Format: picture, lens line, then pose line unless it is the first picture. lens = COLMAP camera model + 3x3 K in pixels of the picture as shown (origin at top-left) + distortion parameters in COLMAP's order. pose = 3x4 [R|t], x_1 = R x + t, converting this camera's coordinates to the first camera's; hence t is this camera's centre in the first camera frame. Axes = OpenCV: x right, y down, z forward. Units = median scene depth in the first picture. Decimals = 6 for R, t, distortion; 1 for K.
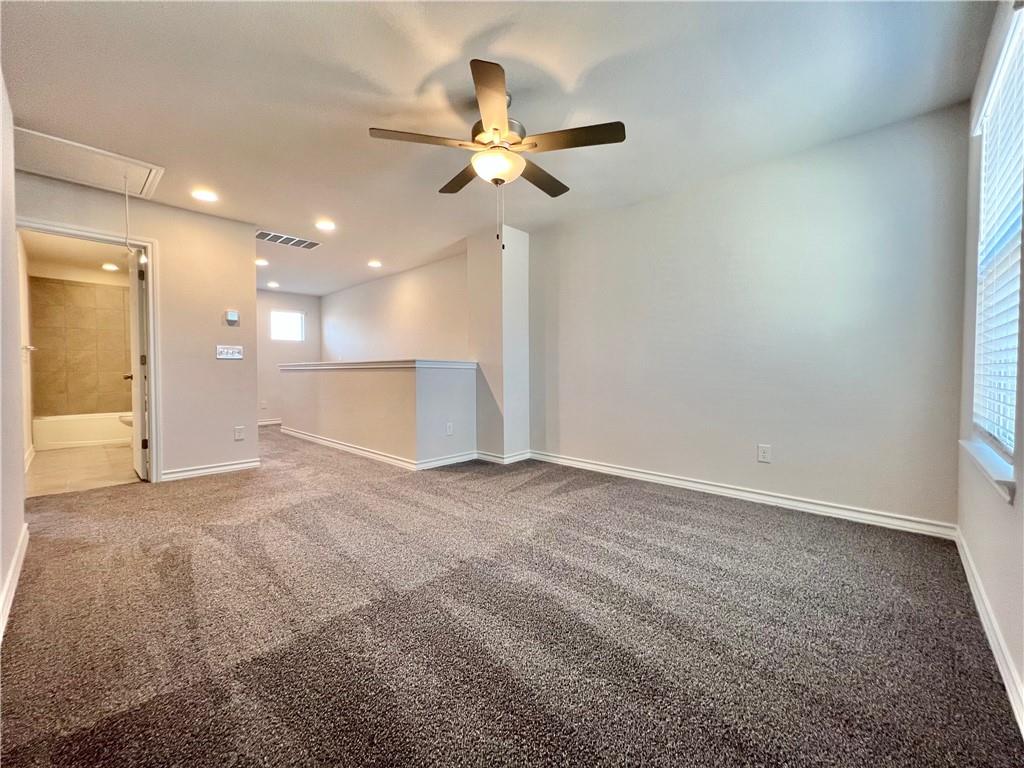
lens RADIAL K [[412.8, 0, 509.5], [0, 412.8, 382.5], [0, 0, 1]] dist [-0.001960, -0.000214]
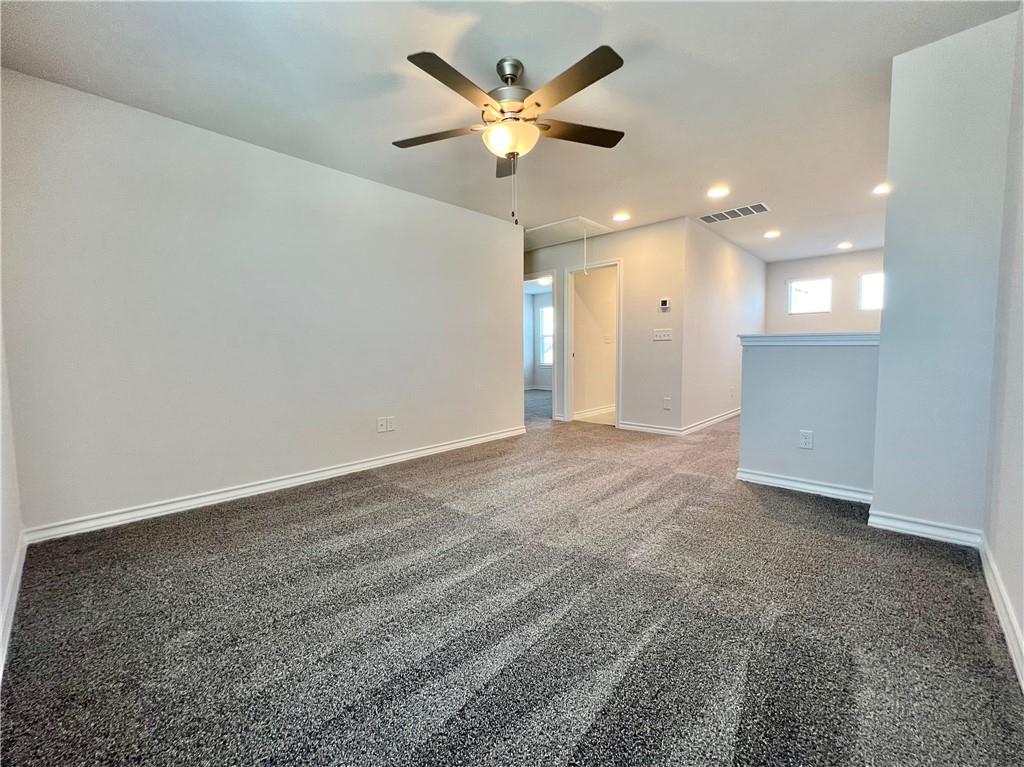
lens RADIAL K [[419.0, 0, 507.0], [0, 419.0, 382.9], [0, 0, 1]] dist [-0.001600, -0.000157]
pose [[-0.008766, 0.072043, -0.997363, 0.647192], [-0.013409, 0.997303, 0.072157, -0.018835], [0.999872, 0.014006, -0.007776, 0.667924]]
